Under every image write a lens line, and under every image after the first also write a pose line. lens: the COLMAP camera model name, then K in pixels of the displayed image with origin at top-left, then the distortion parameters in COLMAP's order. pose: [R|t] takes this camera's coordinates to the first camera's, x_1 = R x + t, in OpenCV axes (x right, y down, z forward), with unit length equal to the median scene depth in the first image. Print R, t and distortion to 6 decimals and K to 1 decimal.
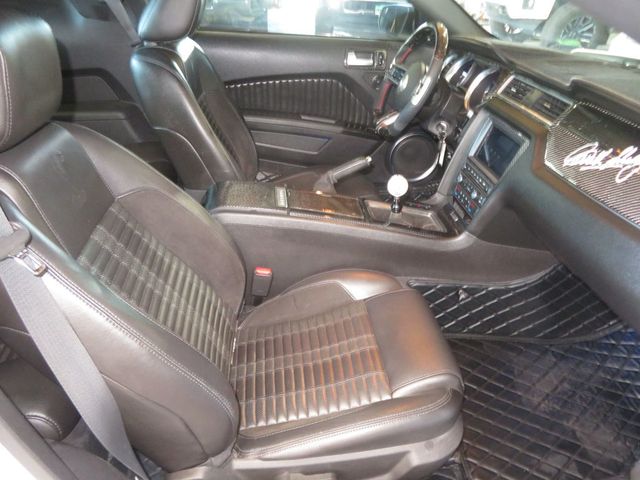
lens RADIAL K [[463.3, 0, 322.9], [0, 463.3, 235.4], [0, 0, 1]] dist [0.000776, -0.001210]
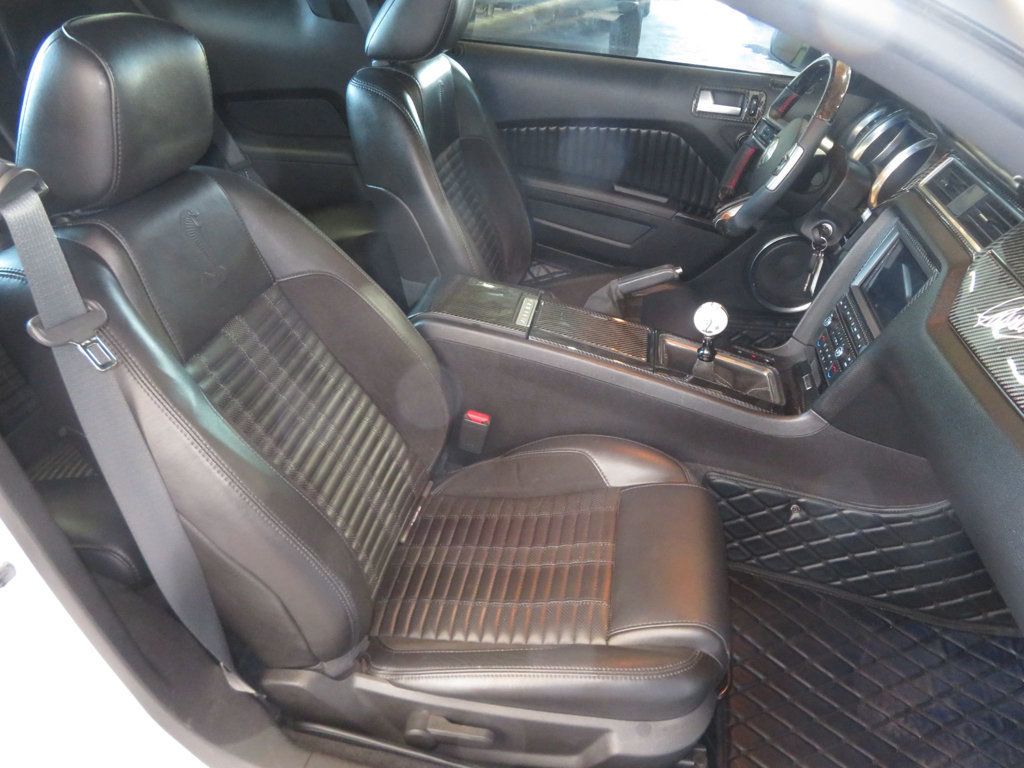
lens RADIAL K [[741.2, 0, 516.7], [0, 741.2, 376.6], [0, 0, 1]] dist [0.000776, -0.001210]
pose [[0.958645, 0.160448, -0.235067, 0.156408], [-0.155539, 0.987044, 0.039406, -0.028818], [0.238343, -0.001214, 0.971180, -0.023561]]
